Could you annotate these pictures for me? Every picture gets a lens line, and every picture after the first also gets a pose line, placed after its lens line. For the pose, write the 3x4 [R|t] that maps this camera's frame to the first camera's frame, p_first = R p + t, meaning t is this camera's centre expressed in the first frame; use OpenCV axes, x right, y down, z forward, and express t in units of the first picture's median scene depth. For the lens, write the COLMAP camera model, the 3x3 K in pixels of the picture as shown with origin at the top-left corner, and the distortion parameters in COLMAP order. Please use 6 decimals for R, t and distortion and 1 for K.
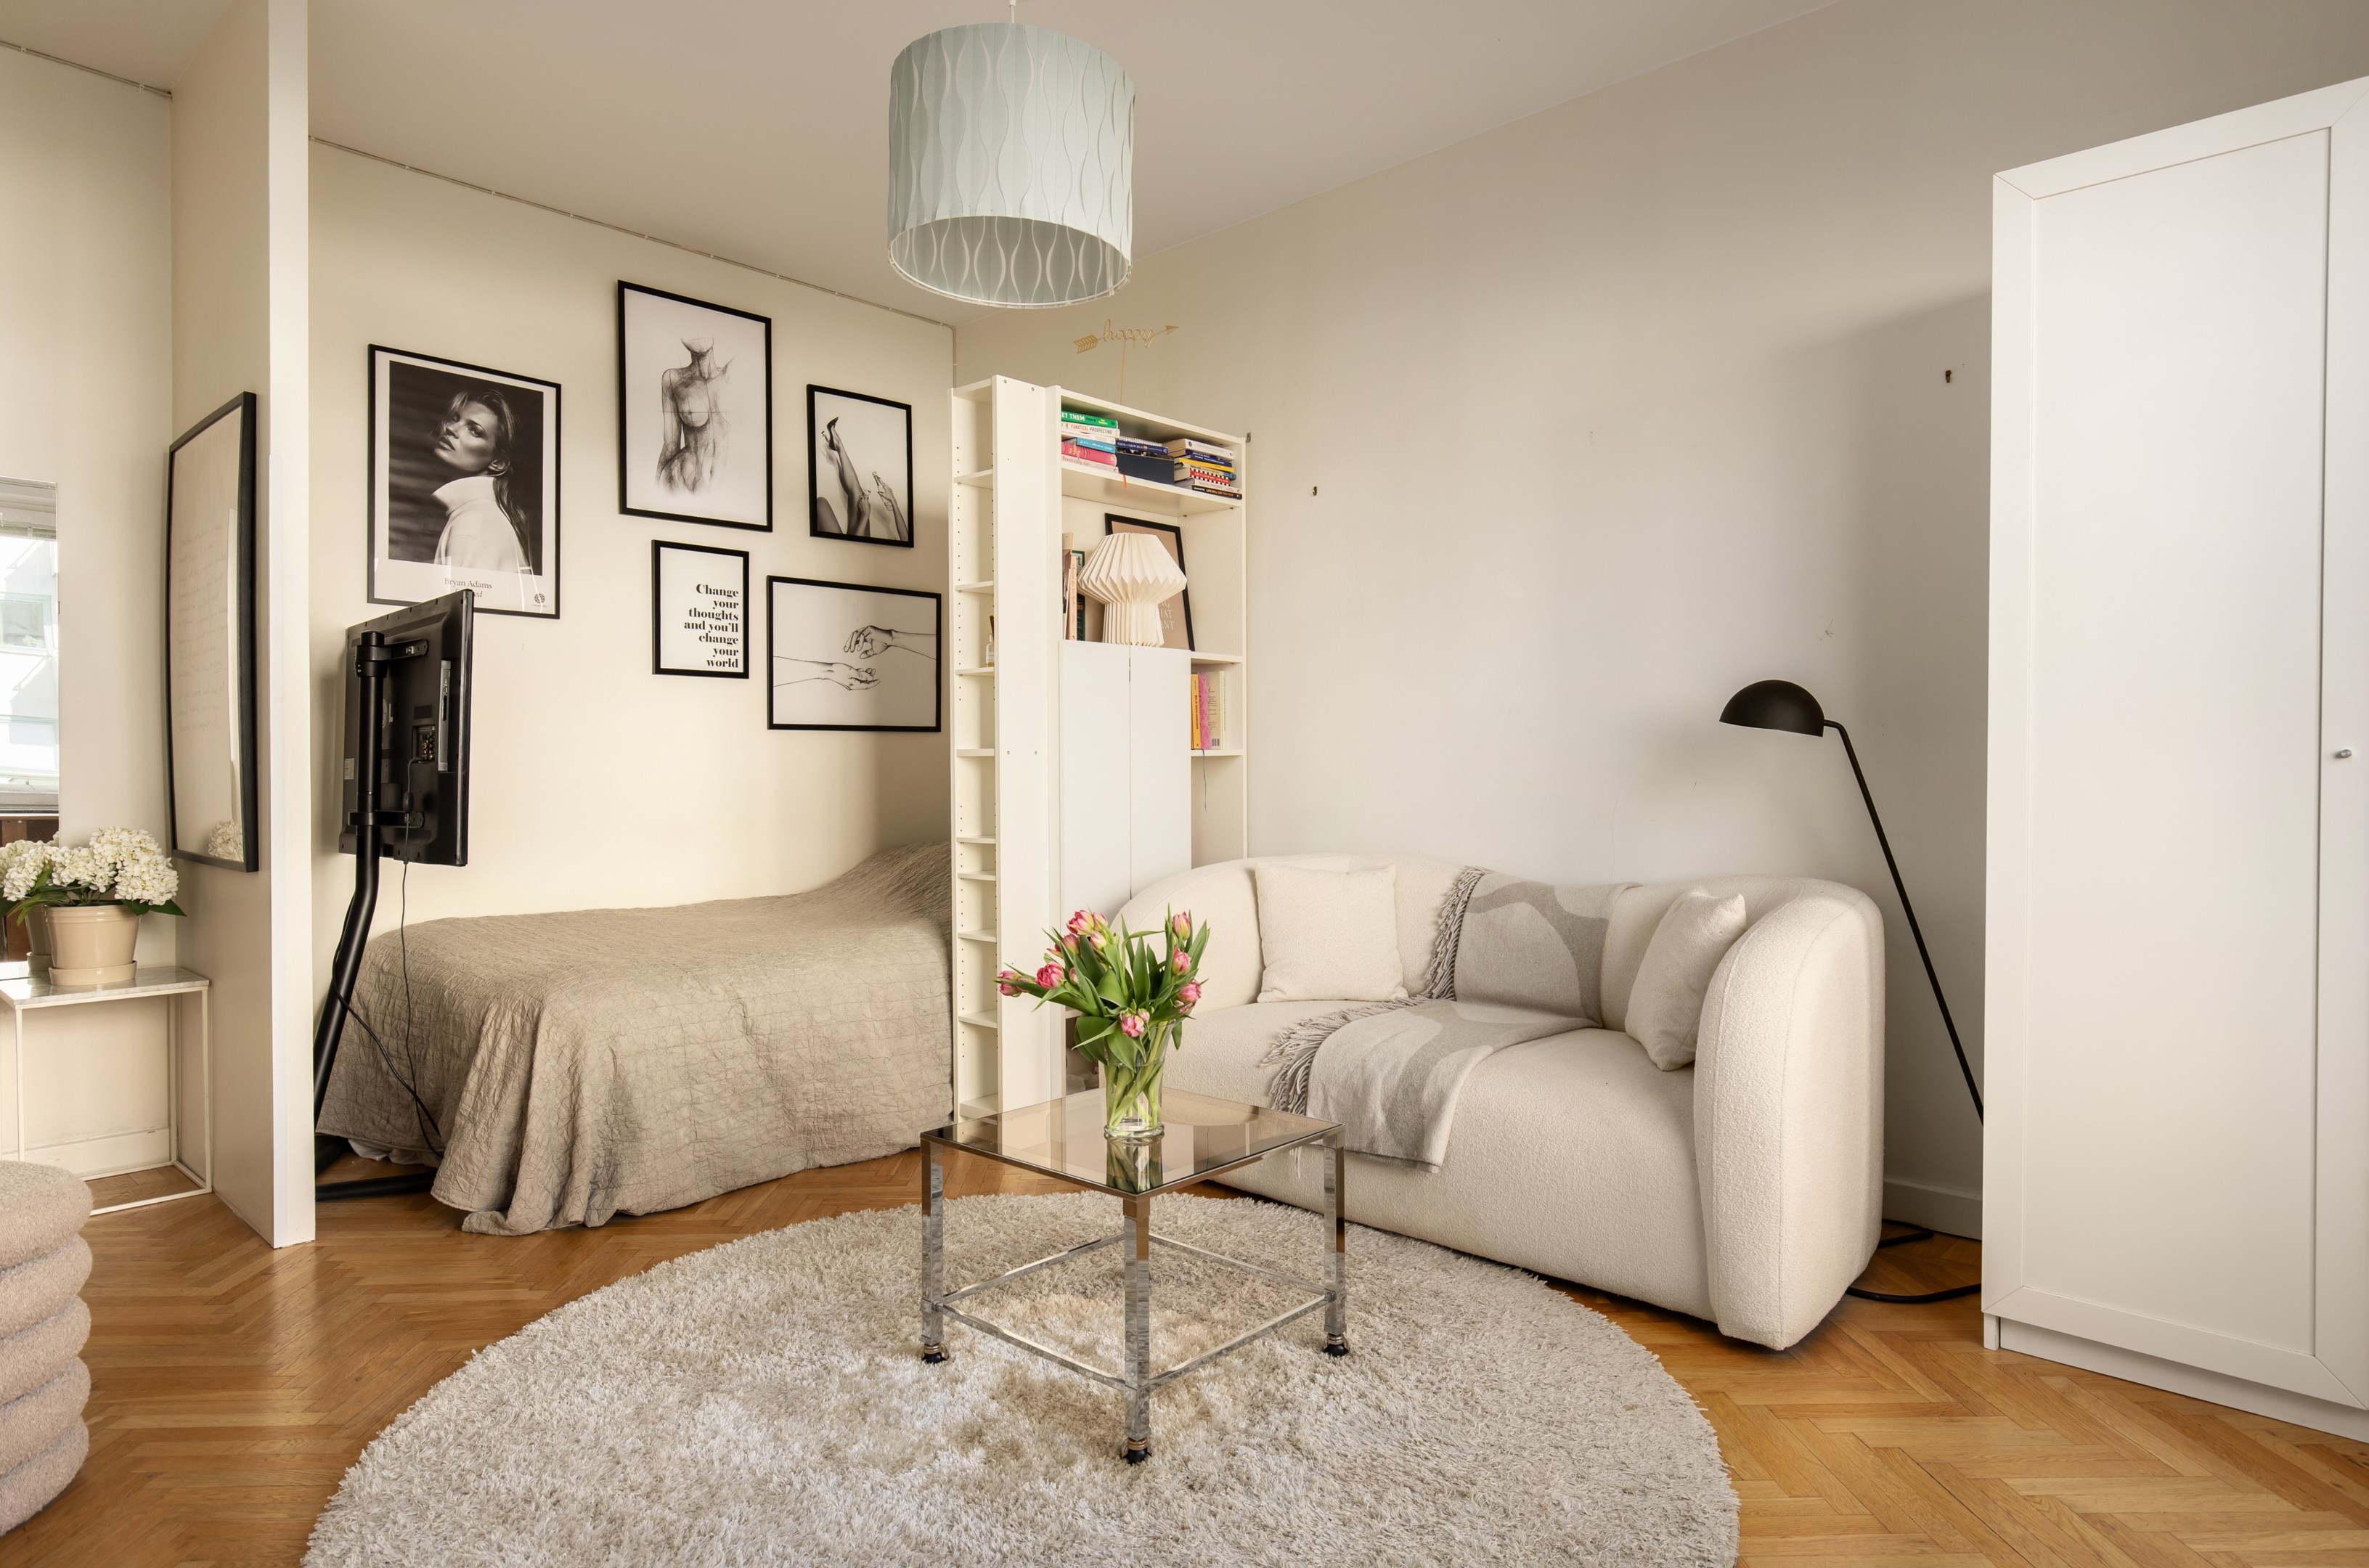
lens RADIAL K [[1302.3, 0, 1227.3], [0, 1302.3, 774.7], [0, 0, 1]] dist [-0.001534, 0.000358]
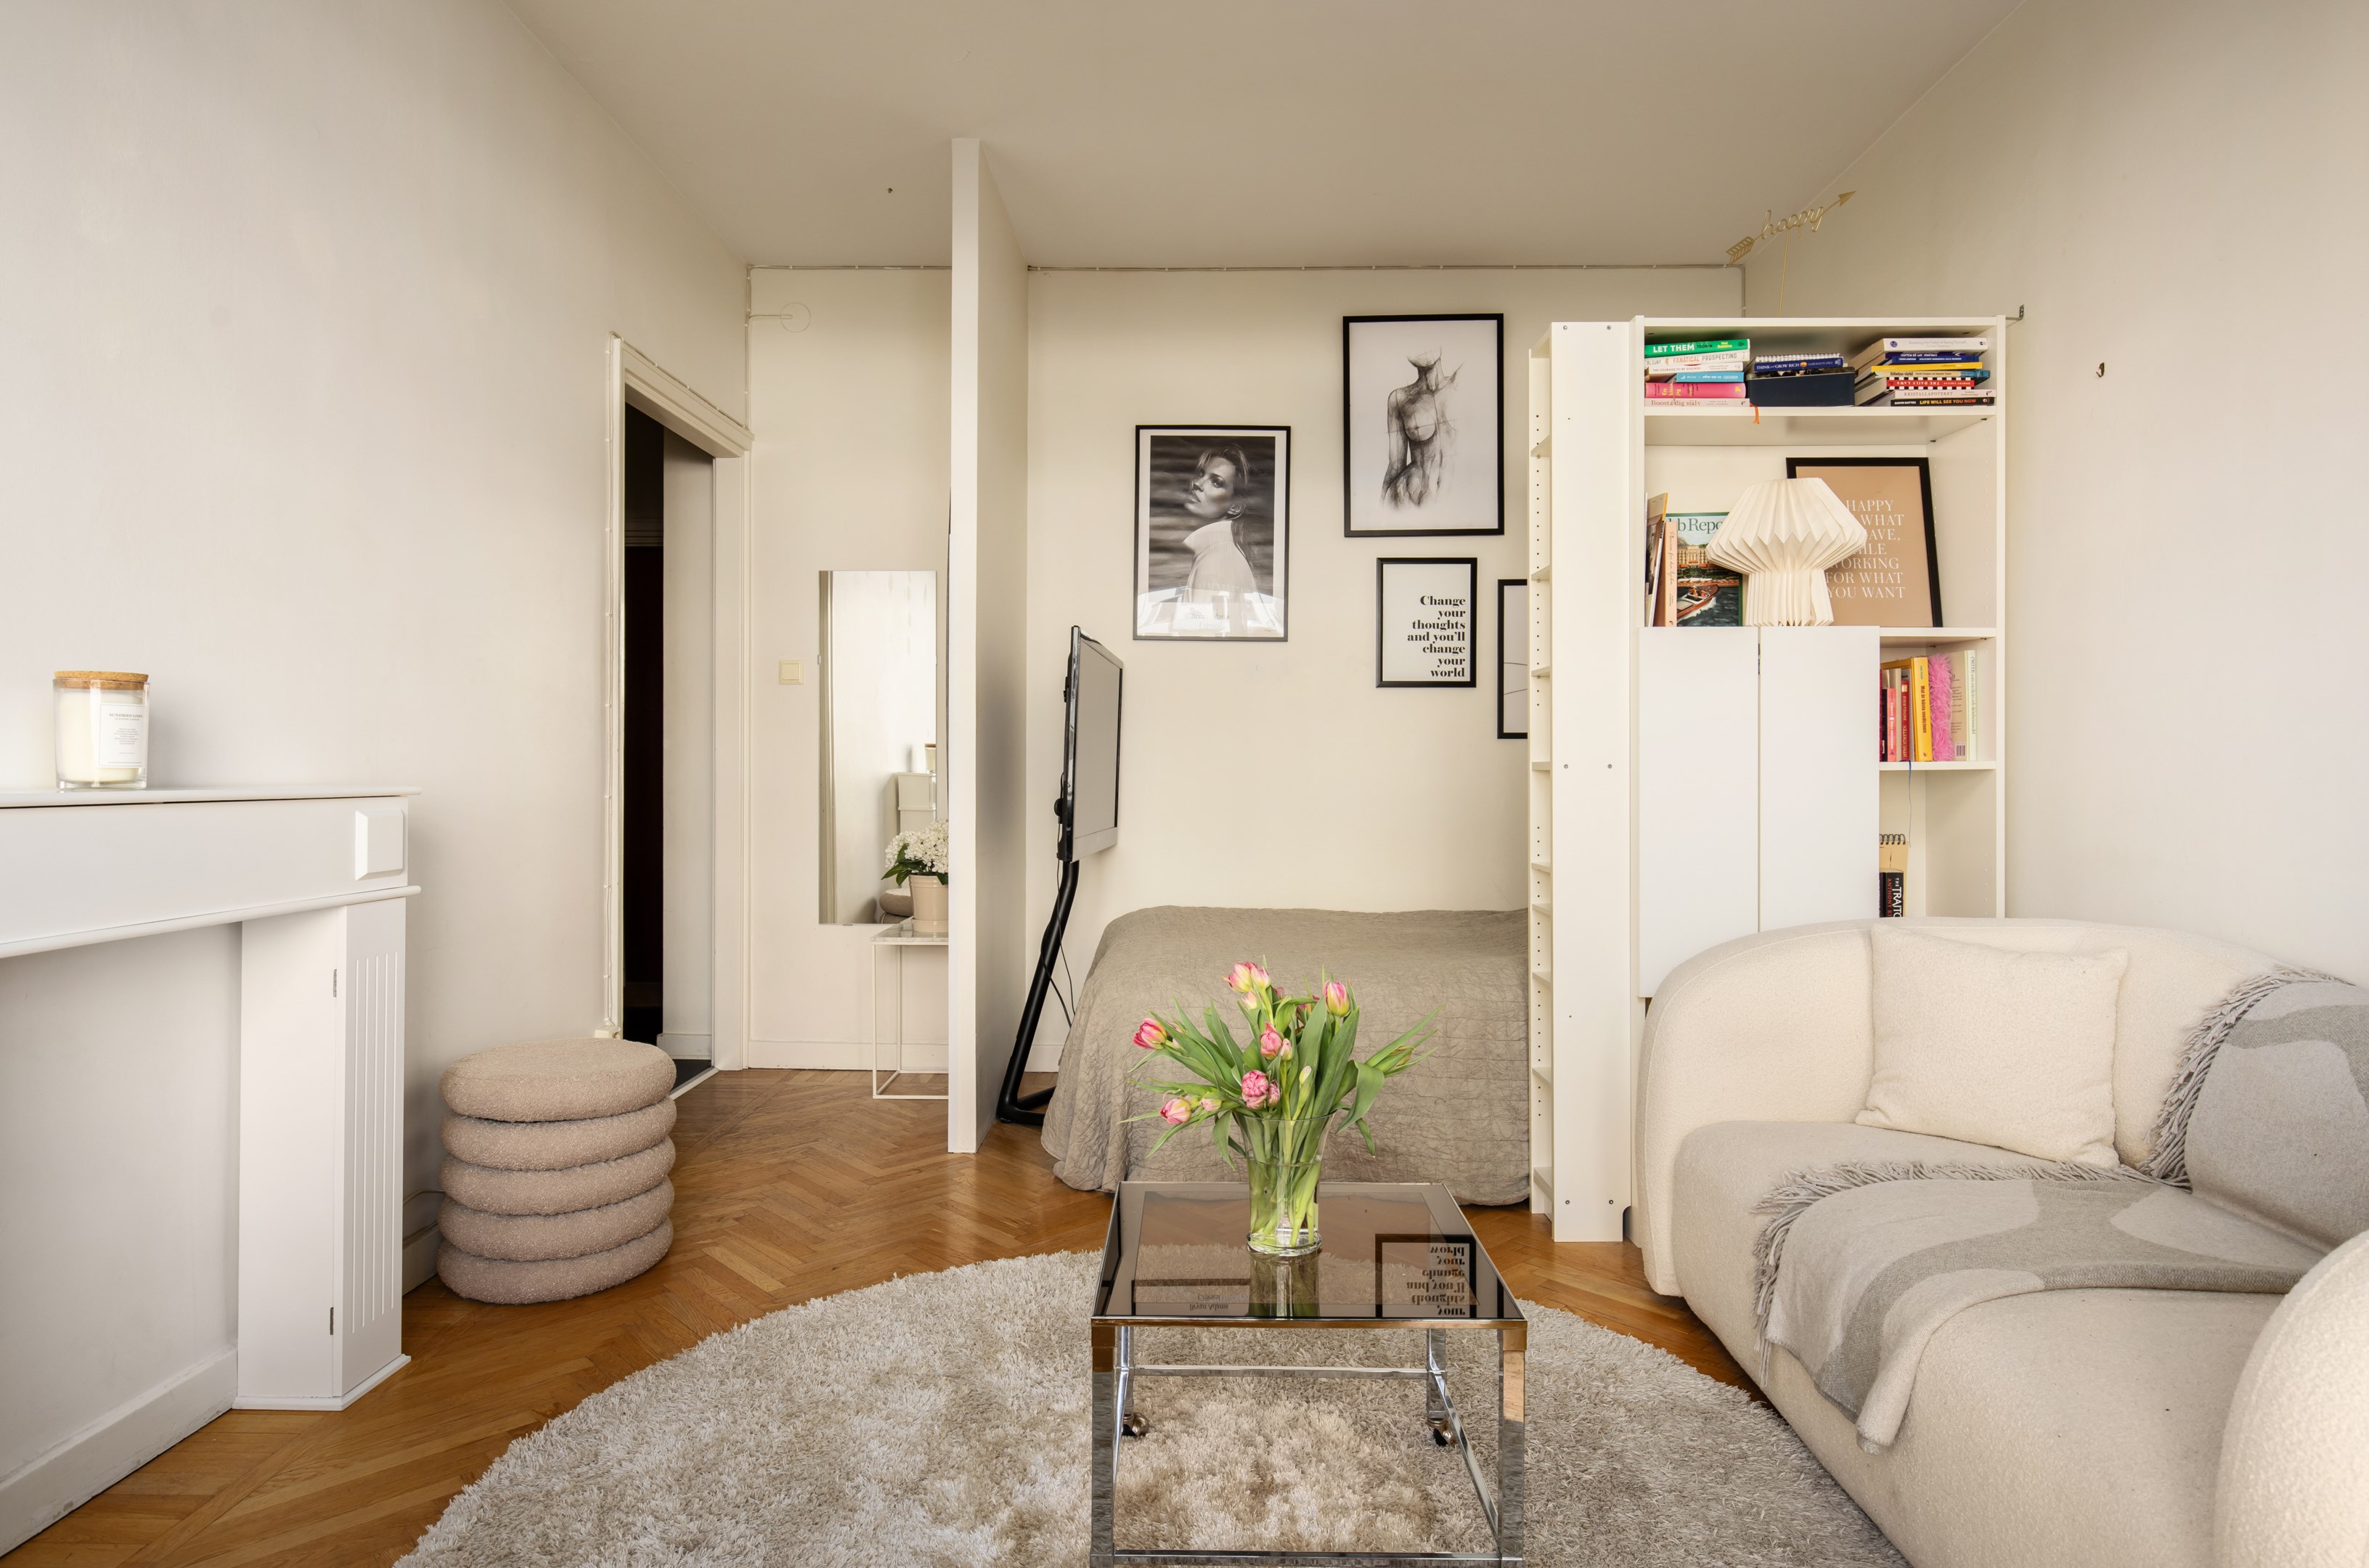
lens RADIAL K [[1302.3, 0, 1227.3], [0, 1302.3, 774.7], [0, 0, 1]] dist [-0.001534, 0.000358]
pose [[0.664943, 0.009063, -0.746839, 0.270739], [-0.010449, 0.999941, 0.002831, -0.009790], [0.746821, 0.005921, 0.664999, 0.234013]]
